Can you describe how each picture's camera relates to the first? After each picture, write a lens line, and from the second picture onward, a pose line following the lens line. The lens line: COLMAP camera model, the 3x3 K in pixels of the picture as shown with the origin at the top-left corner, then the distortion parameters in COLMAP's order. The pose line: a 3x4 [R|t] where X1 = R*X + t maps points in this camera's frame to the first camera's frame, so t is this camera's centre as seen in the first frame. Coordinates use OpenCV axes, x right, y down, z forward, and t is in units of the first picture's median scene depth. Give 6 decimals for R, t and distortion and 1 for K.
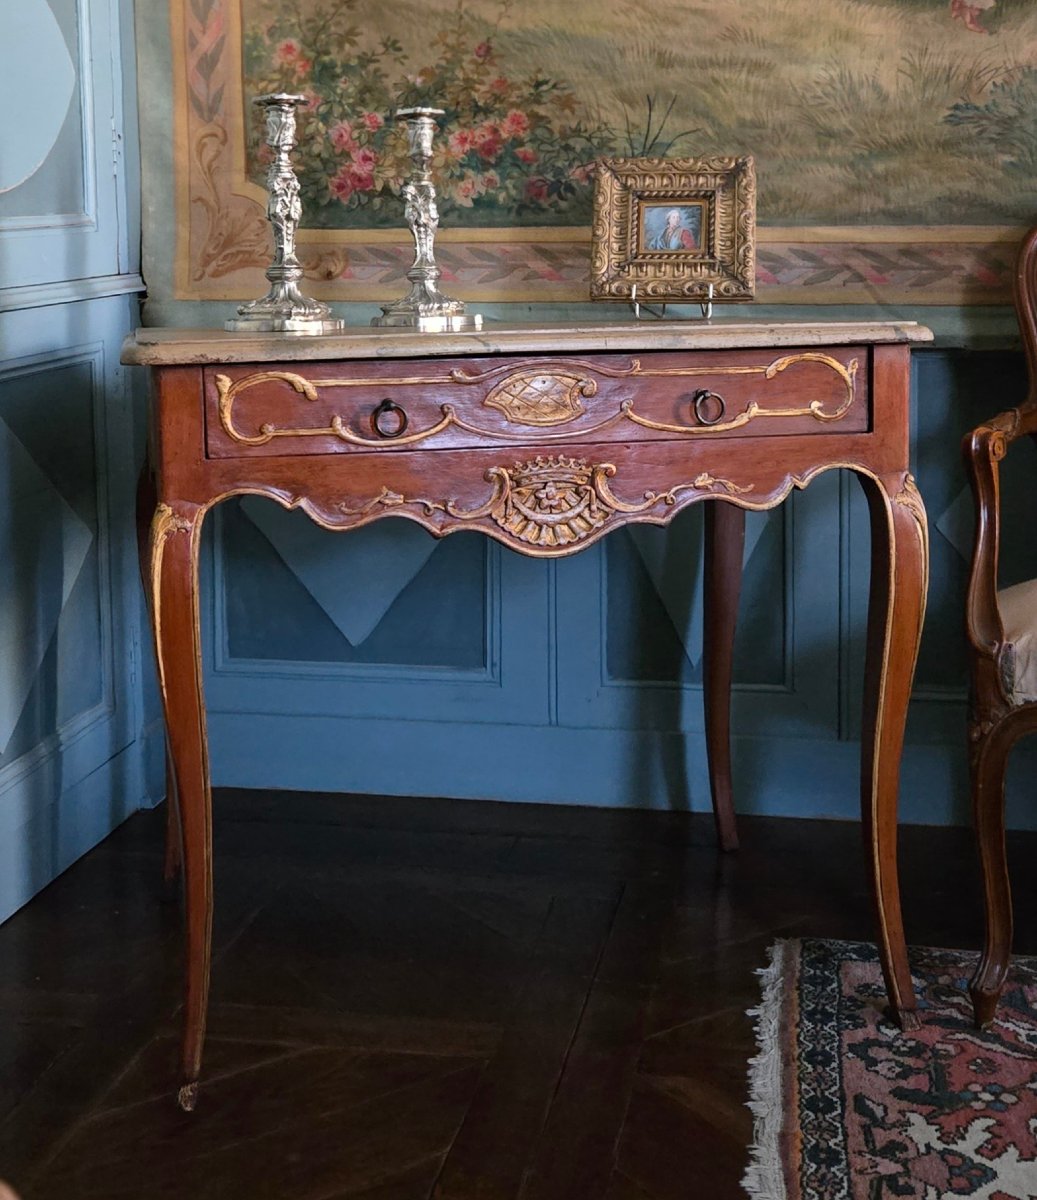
lens RADIAL K [[1787.9, 0, 529.9], [0, 1787.9, 323.7], [0, 0, 1]] dist [0.102145, -0.177033]
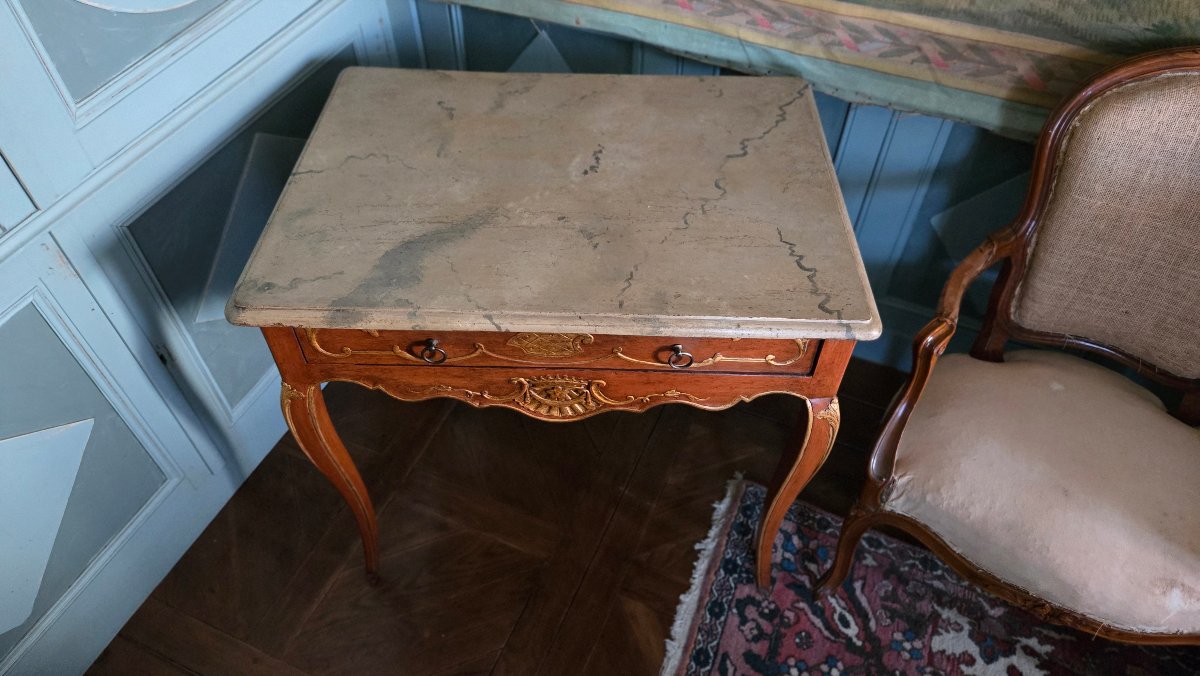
lens RADIAL K [[821.7, 0, 599.2], [0, 821.7, 339.8], [0, 0, 1]] dist [0.052588, -0.052276]
pose [[0.964892, 0.208055, -0.160303, 0.098329], [-0.031864, 0.698553, 0.714849, -0.281895], [0.260708, -0.684644, 0.680657, 0.427557]]
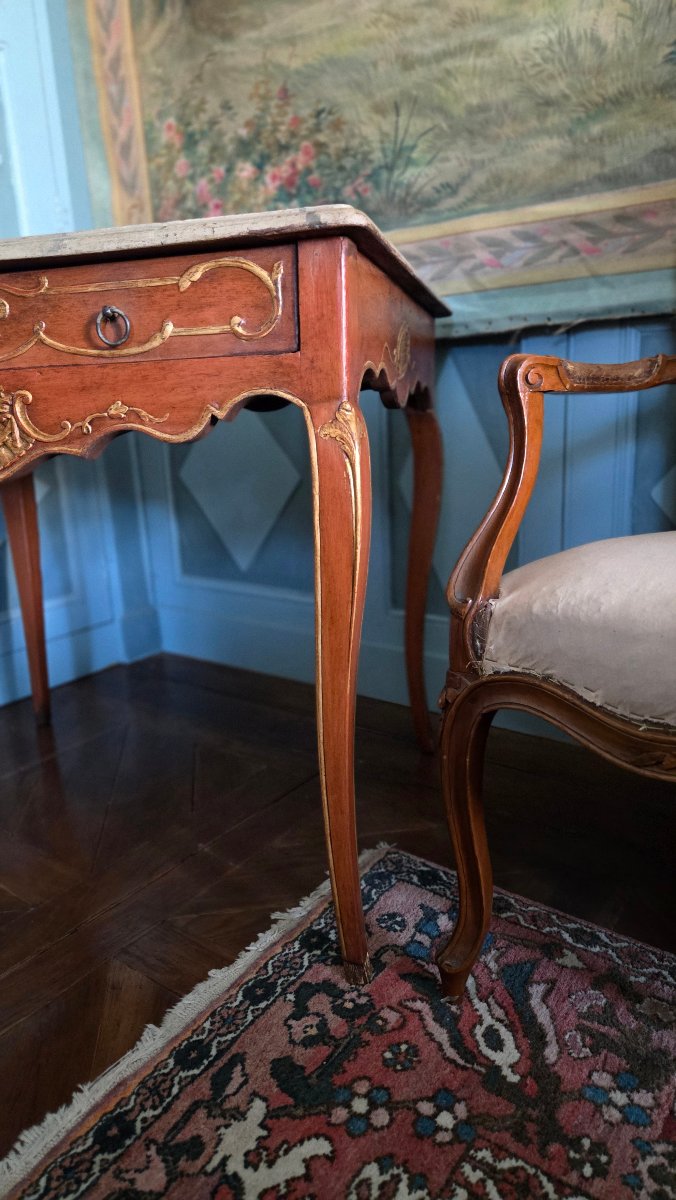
lens RADIAL K [[812.7, 0, 341.6], [0, 812.7, 596.0], [0, 0, 1]] dist [0.055116, -0.056271]
pose [[0.878901, 0.079509, -0.470330, 0.298134], [0.011610, 0.982153, 0.187727, 0.076395], [0.476862, -0.170454, 0.862292, 0.488575]]
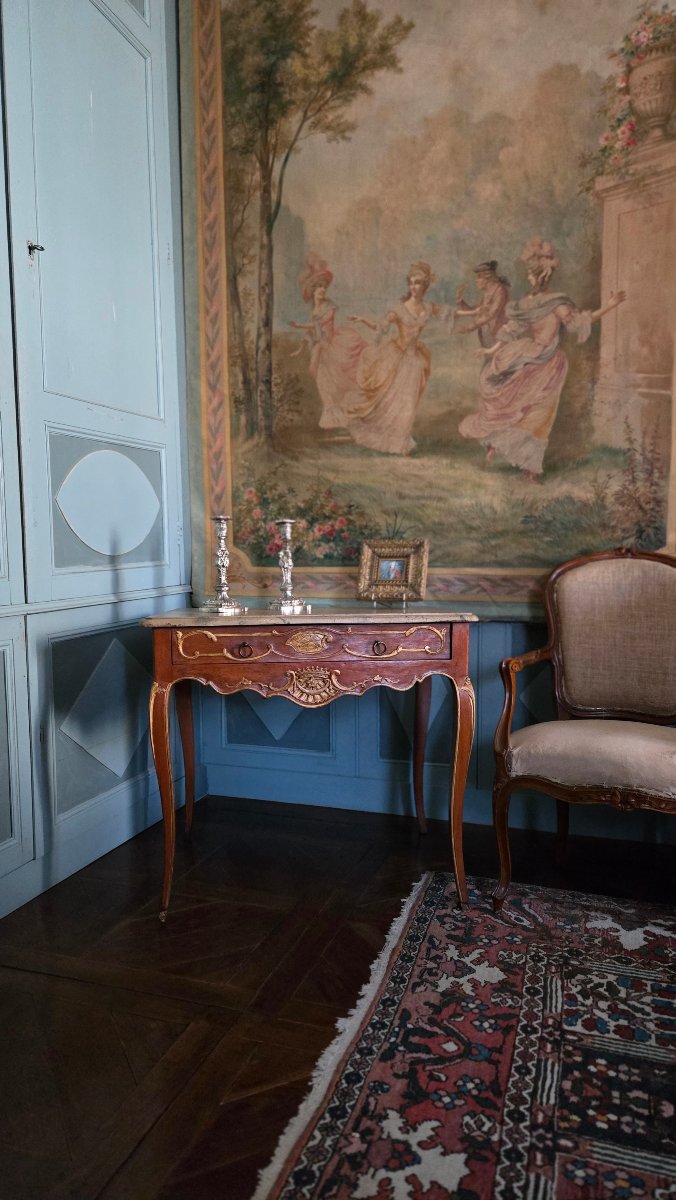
lens RADIAL K [[828.1, 0, 344.9], [0, 828.1, 598.5], [0, 0, 1]] dist [0.060430, -0.055958]
pose [[0.985208, 0.013184, -0.170854, 0.186126], [-0.012095, 0.999899, 0.007417, -0.020695], [0.170935, -0.005240, 0.985268, -0.075800]]
